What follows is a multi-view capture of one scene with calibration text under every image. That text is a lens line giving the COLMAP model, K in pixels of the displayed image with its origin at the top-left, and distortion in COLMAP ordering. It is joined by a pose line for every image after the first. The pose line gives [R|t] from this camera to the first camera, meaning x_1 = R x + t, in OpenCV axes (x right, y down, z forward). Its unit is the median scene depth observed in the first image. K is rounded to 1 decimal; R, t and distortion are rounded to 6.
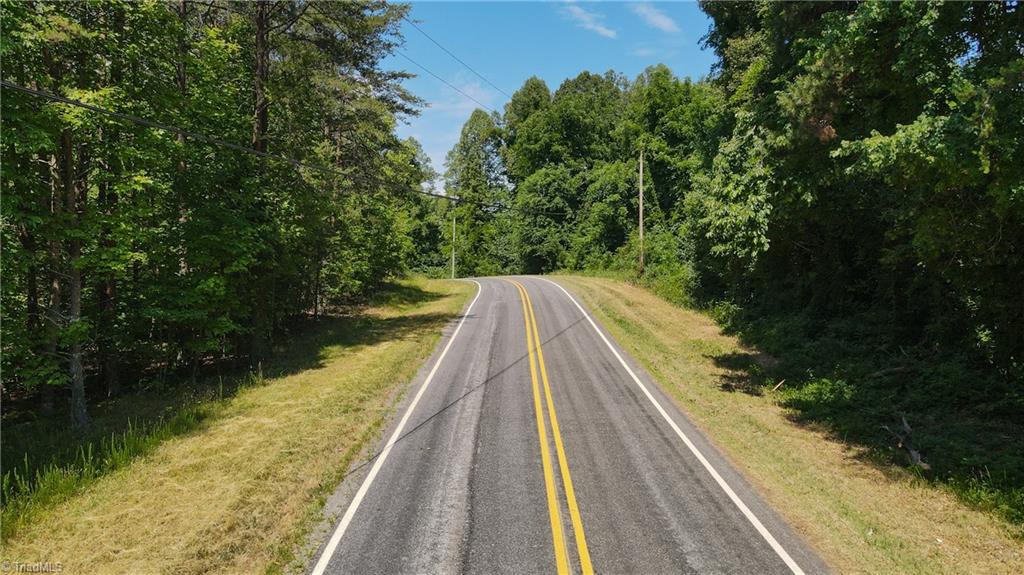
lens RADIAL K [[770.2, 0, 512.0], [0, 770.2, 287.5], [0, 0, 1]] dist [0.014054, 0.009167]
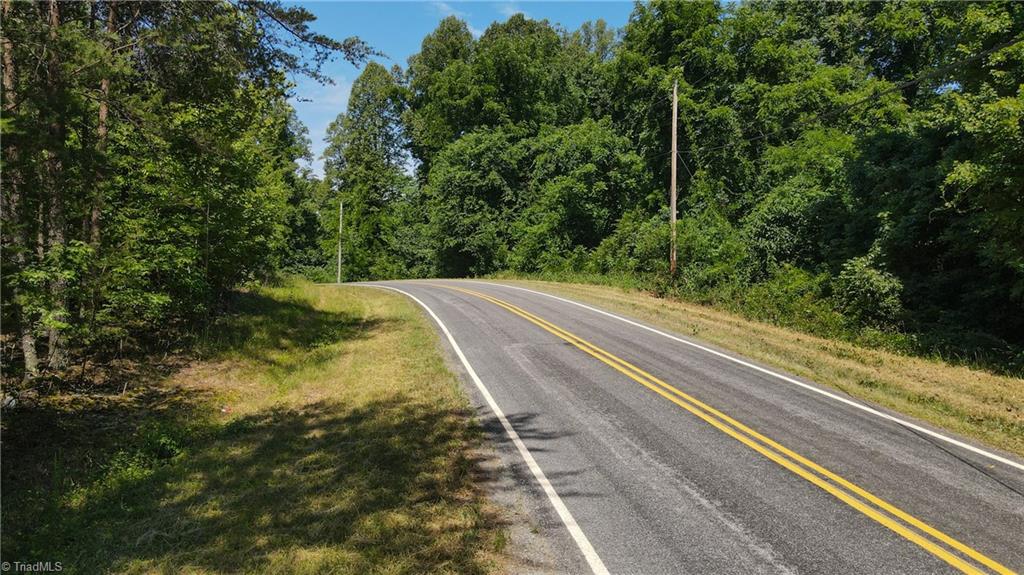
lens RADIAL K [[770.2, 0, 512.0], [0, 770.2, 287.5], [0, 0, 1]] dist [0.014054, 0.009167]
pose [[0.986341, 0.005099, 0.164635, -0.041614], [-0.004672, 0.999985, -0.002976, -0.005604], [-0.164648, 0.002166, 0.986350, 0.272878]]
